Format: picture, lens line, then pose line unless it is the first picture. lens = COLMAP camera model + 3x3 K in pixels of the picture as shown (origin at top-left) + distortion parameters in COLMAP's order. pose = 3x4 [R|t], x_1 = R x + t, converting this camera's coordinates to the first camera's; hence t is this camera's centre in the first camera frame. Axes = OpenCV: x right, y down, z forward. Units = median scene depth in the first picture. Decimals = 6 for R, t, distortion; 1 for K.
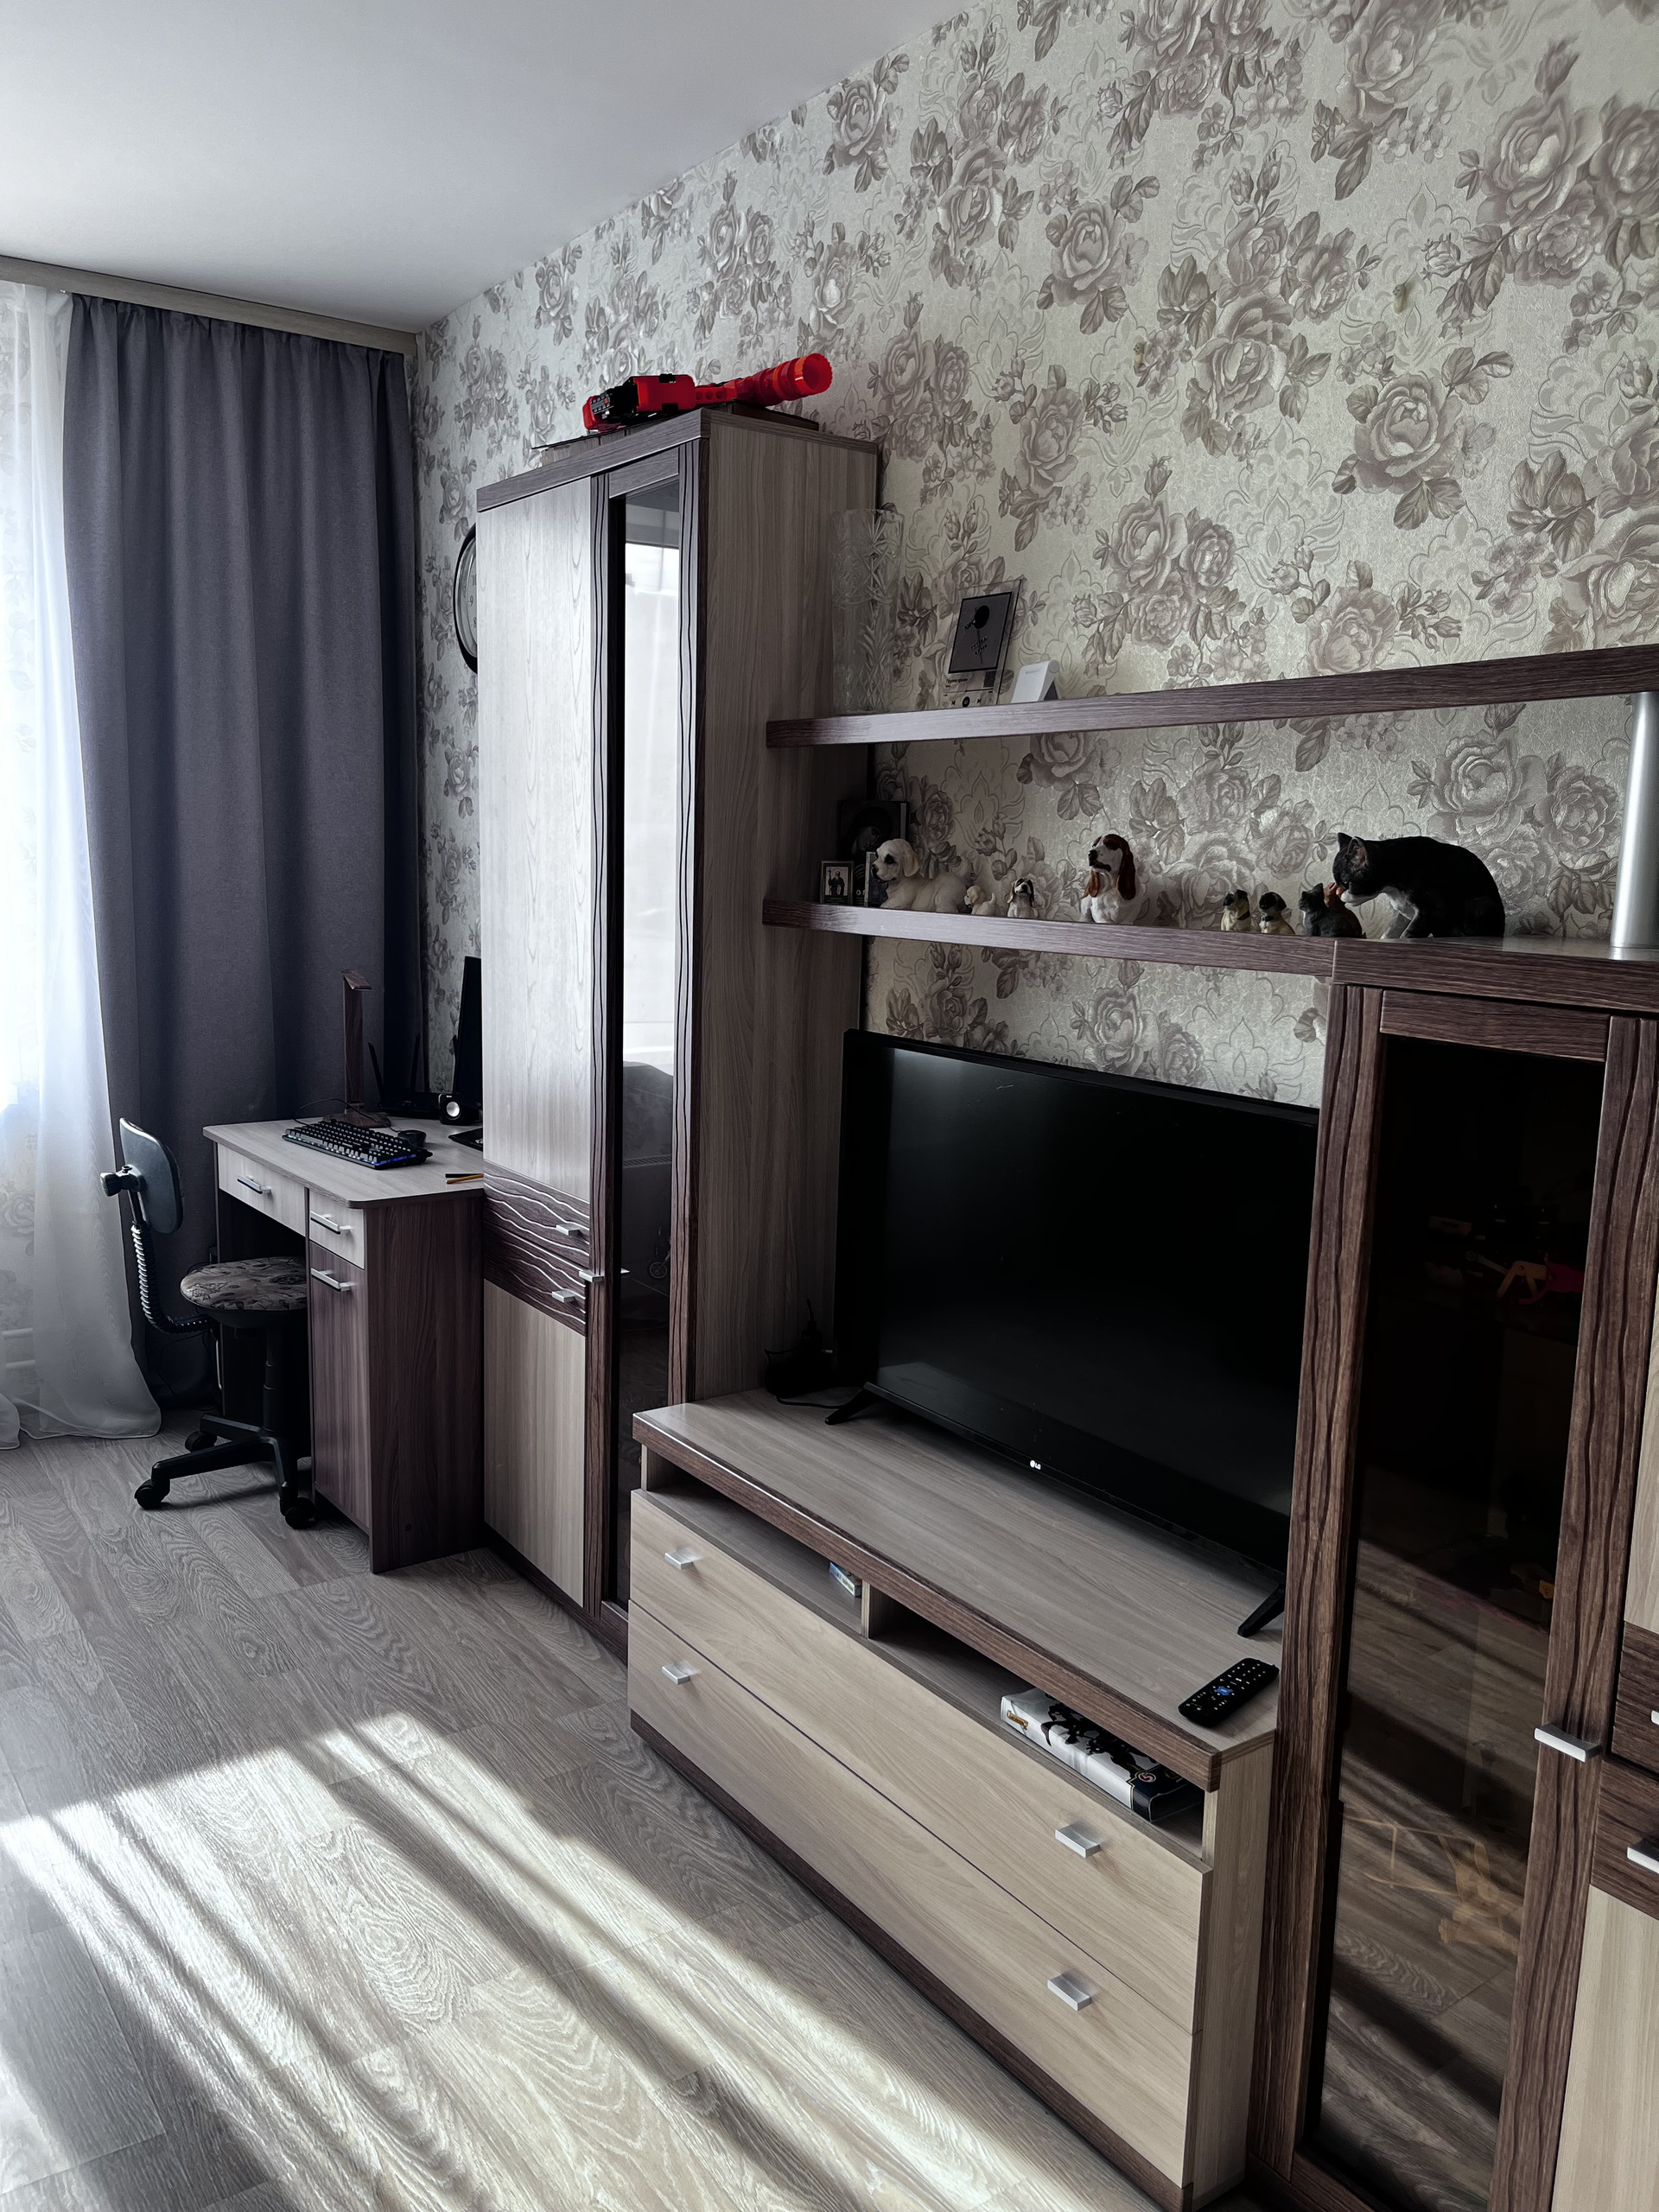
lens RADIAL K [[1677.0, 0, 836.4], [0, 1677.0, 1112.1], [0, 0, 1]] dist [0.049416, -0.075490]
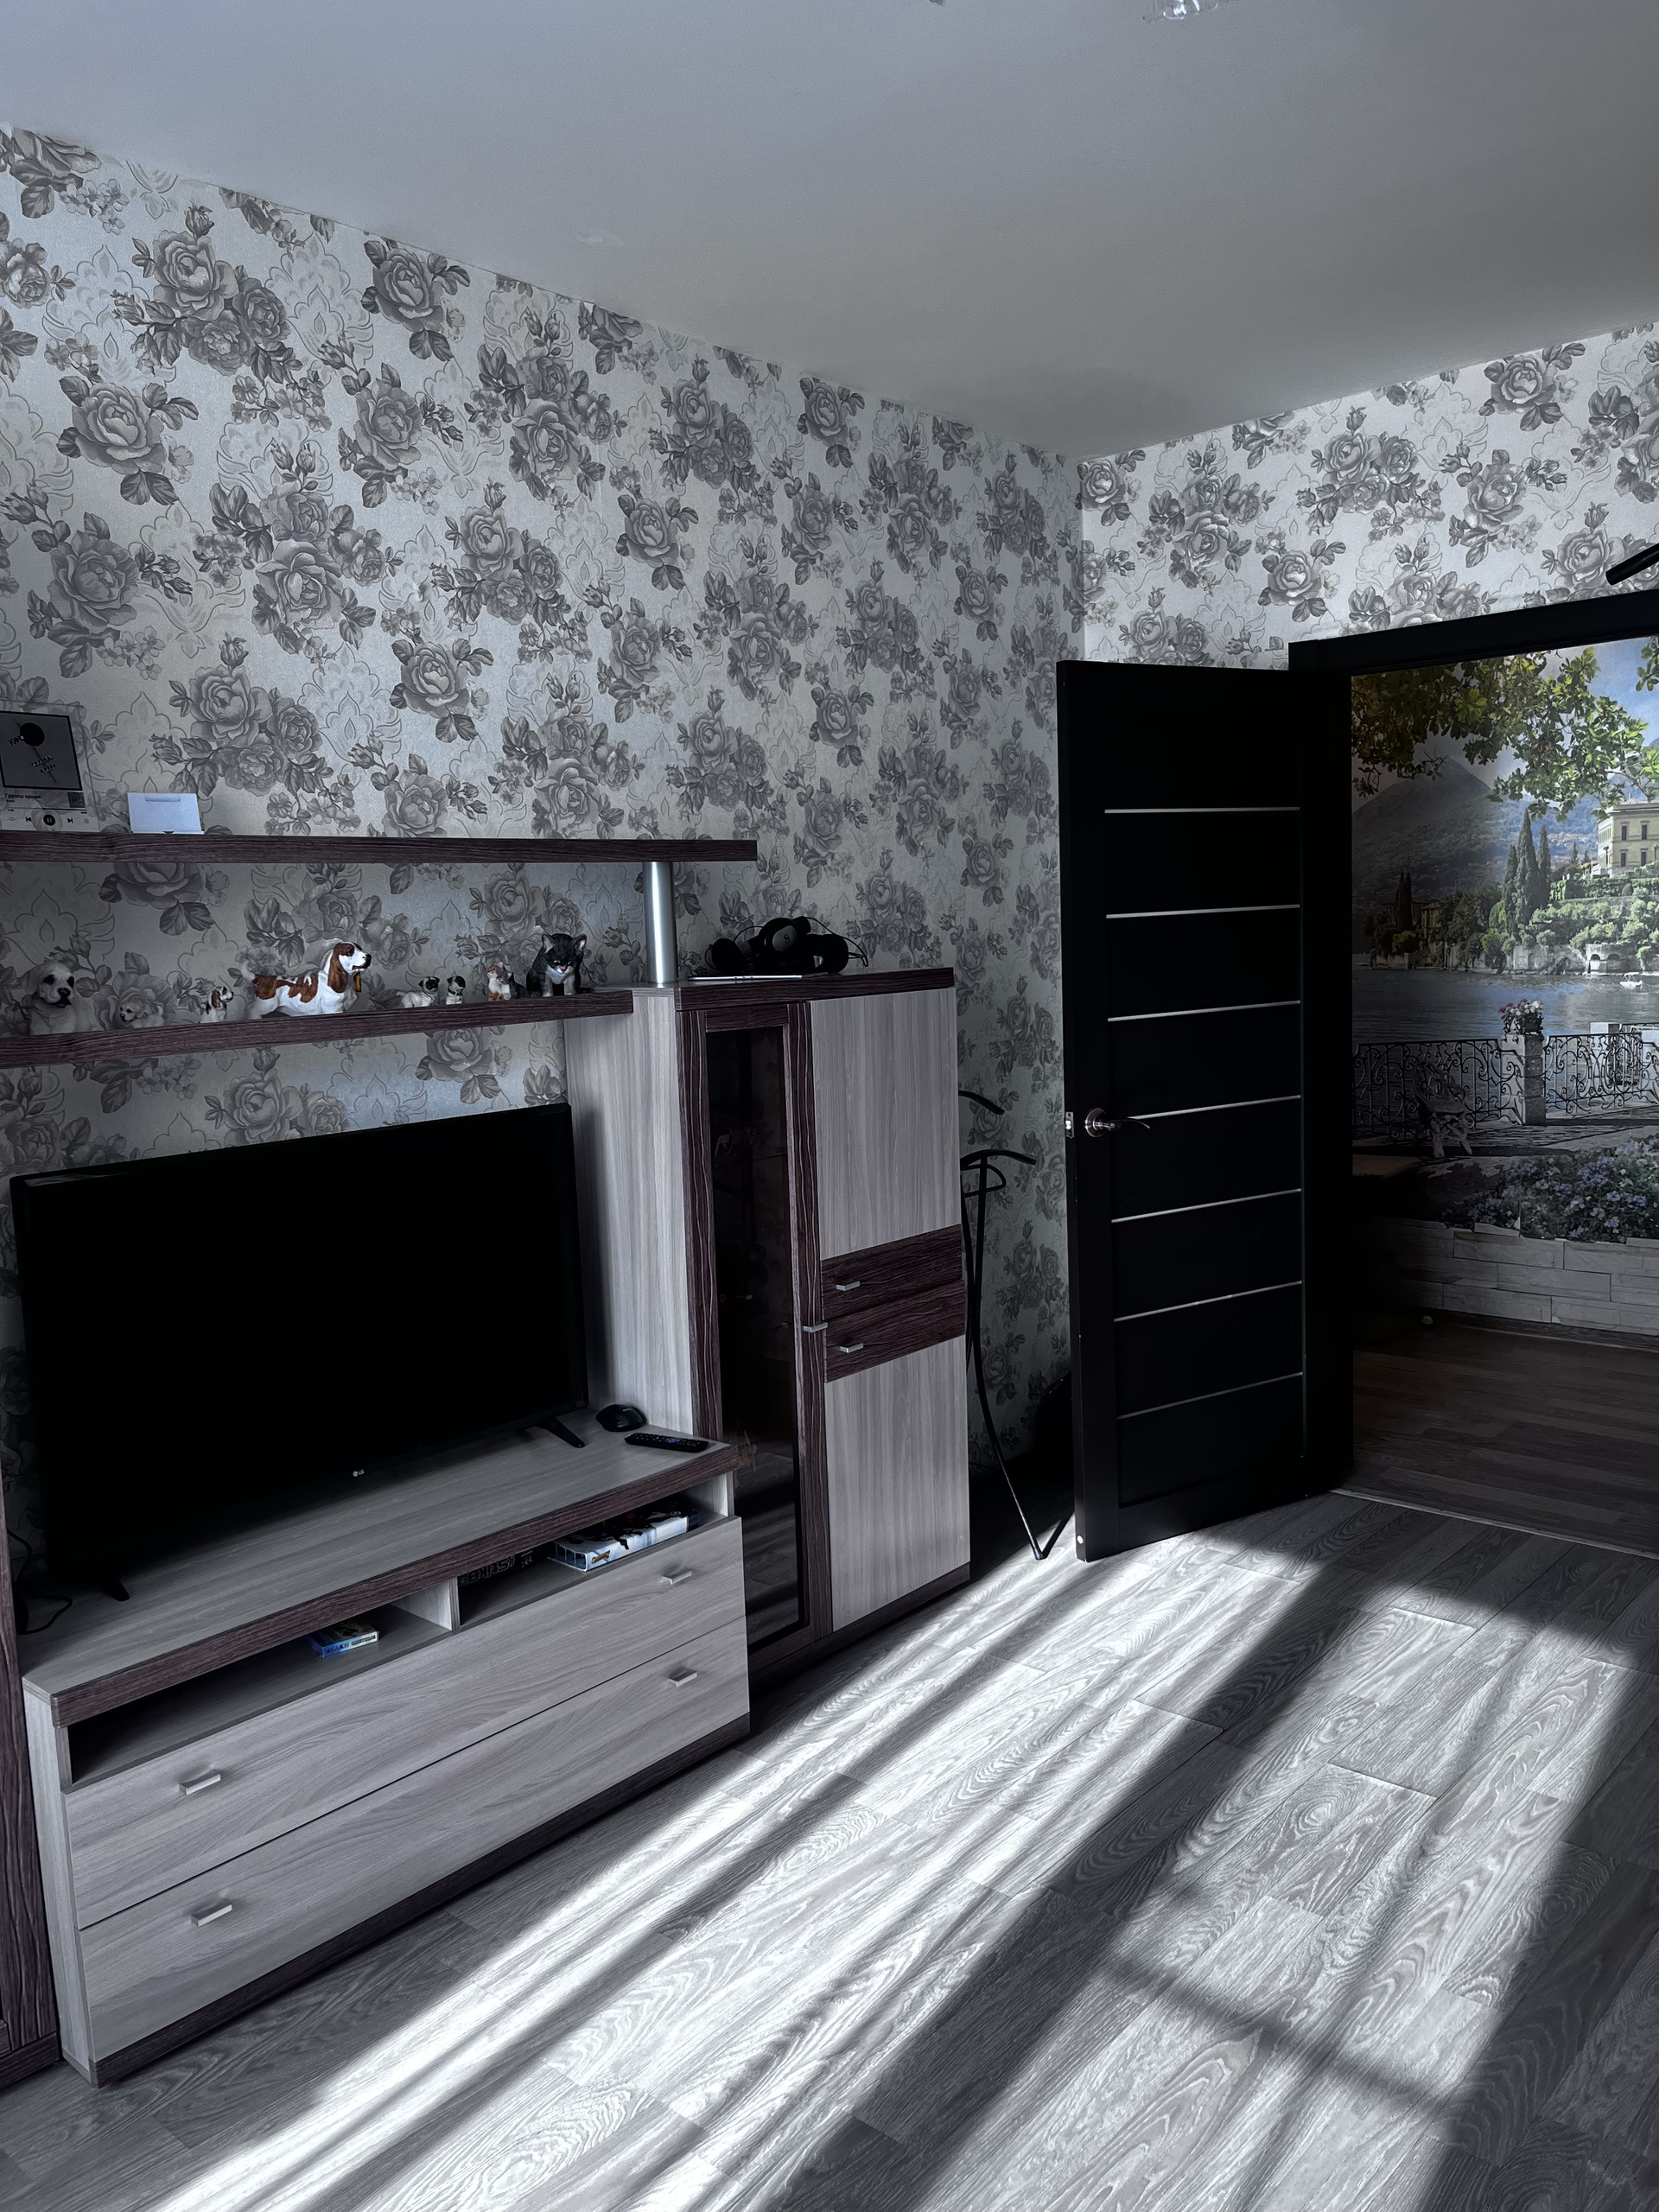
lens RADIAL K [[1674.3, 0, 818.8], [0, 1674.3, 1113.9], [0, 0, 1]] dist [0.039412, -0.070011]
pose [[-0.221512, -0.127141, 0.966834, -1.177921], [0.186060, 0.967739, 0.169888, -0.193645], [-0.957243, 0.217522, -0.190710, 0.952993]]
